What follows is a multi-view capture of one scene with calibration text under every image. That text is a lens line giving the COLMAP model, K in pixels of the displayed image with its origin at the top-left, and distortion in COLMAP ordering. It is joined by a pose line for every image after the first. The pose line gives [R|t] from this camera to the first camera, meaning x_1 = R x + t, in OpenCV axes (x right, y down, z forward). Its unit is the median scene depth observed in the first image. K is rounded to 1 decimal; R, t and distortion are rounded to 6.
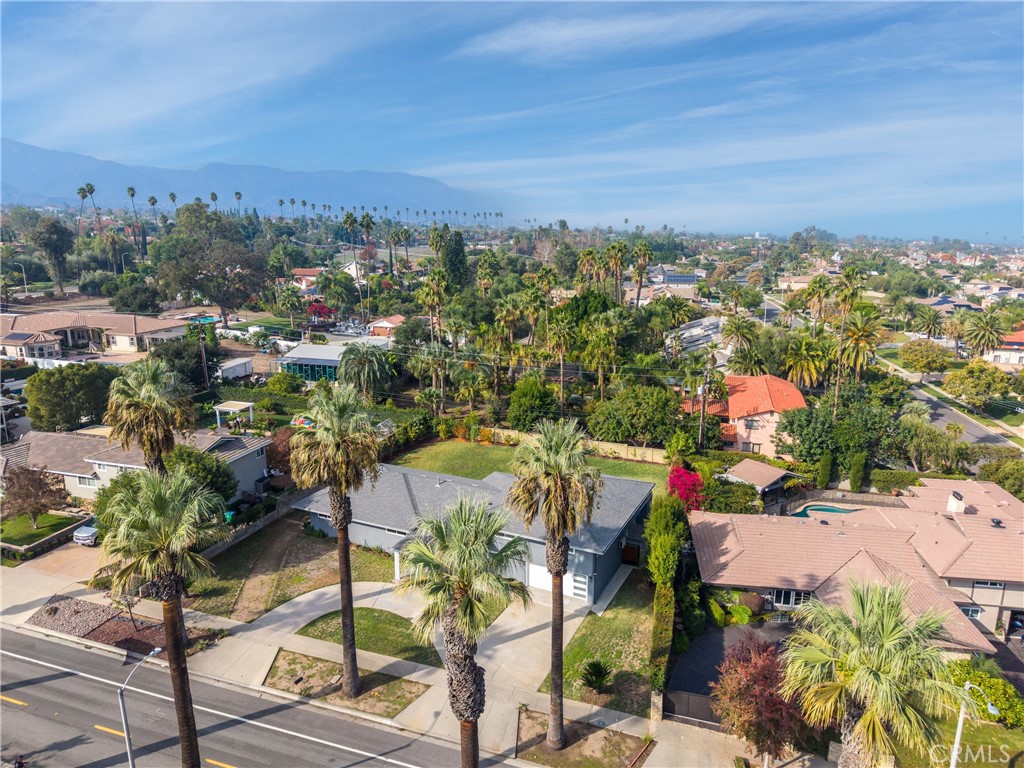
lens RADIAL K [[679.0, 0, 509.8], [0, 679.0, 385.9], [0, 0, 1]] dist [0.031175, -0.034943]
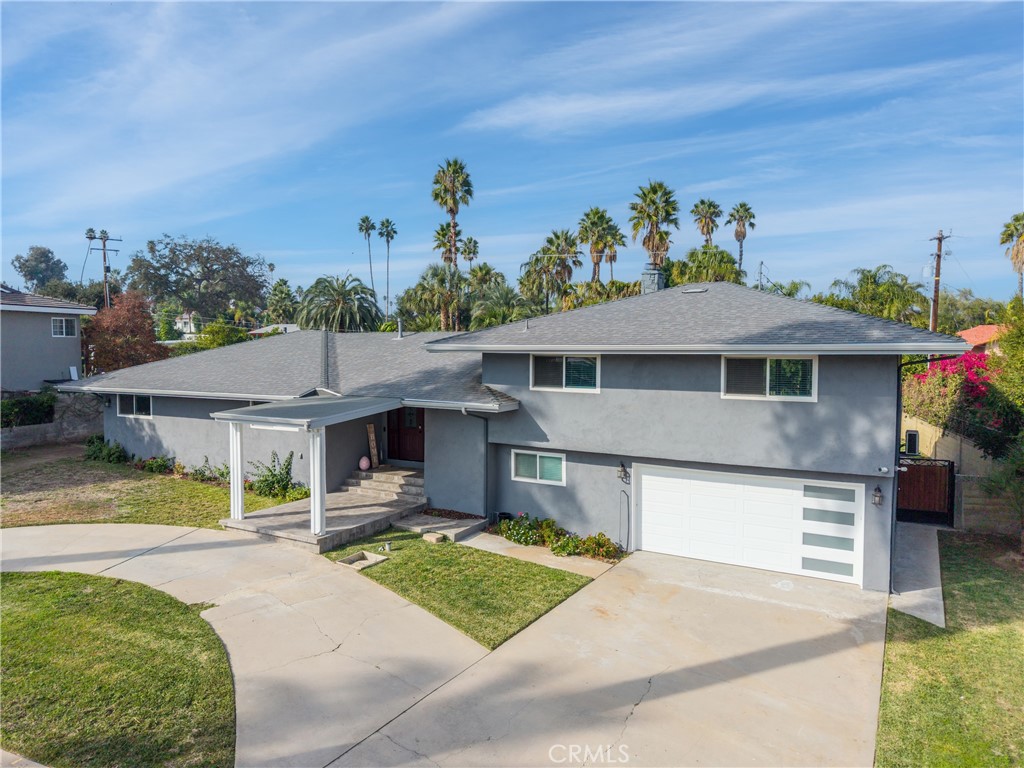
lens RADIAL K [[680.8, 0, 512.0], [0, 680.8, 384.0], [0, 0, 1]] dist [0.004422, 0.000361]
pose [[0.998052, 0.004149, -0.062256, -0.012285], [-0.015172, 0.983978, -0.177646, 0.287128], [0.060522, 0.178244, 0.982123, 0.699674]]
